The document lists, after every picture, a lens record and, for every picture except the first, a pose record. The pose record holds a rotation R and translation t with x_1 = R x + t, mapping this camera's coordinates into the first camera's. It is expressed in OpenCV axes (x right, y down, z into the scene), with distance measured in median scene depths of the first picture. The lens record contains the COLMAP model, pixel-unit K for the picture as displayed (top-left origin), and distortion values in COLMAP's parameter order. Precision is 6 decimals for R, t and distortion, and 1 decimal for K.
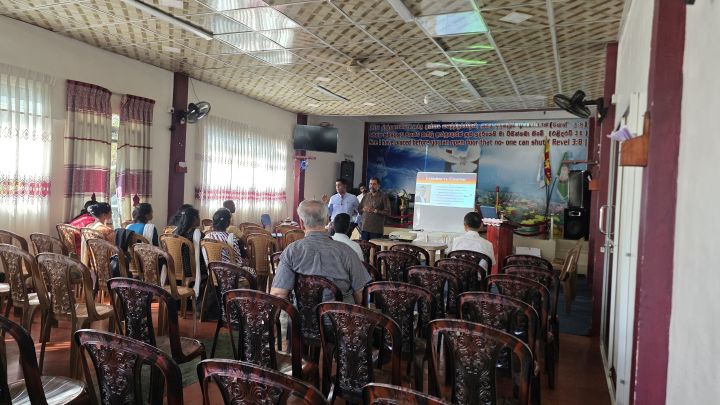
lens RADIAL K [[477.3, 0, 363.2], [0, 477.3, 198.4], [0, 0, 1]] dist [0.069119, -0.063707]
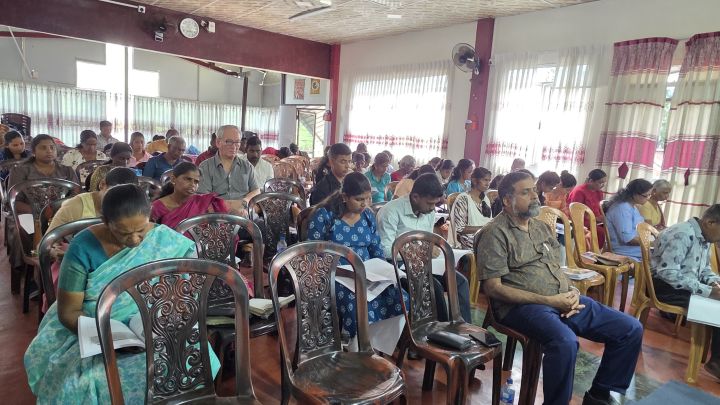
lens RADIAL K [[463.0, 0, 364.7], [0, 463.0, 206.2], [0, 0, 1]] dist [0.002003, 0.000325]
pose [[-0.447634, 0.050188, -0.892808, 0.223028], [-0.103012, 0.988883, 0.107236, 0.014015], [0.888264, 0.139973, -0.437487, 0.497450]]
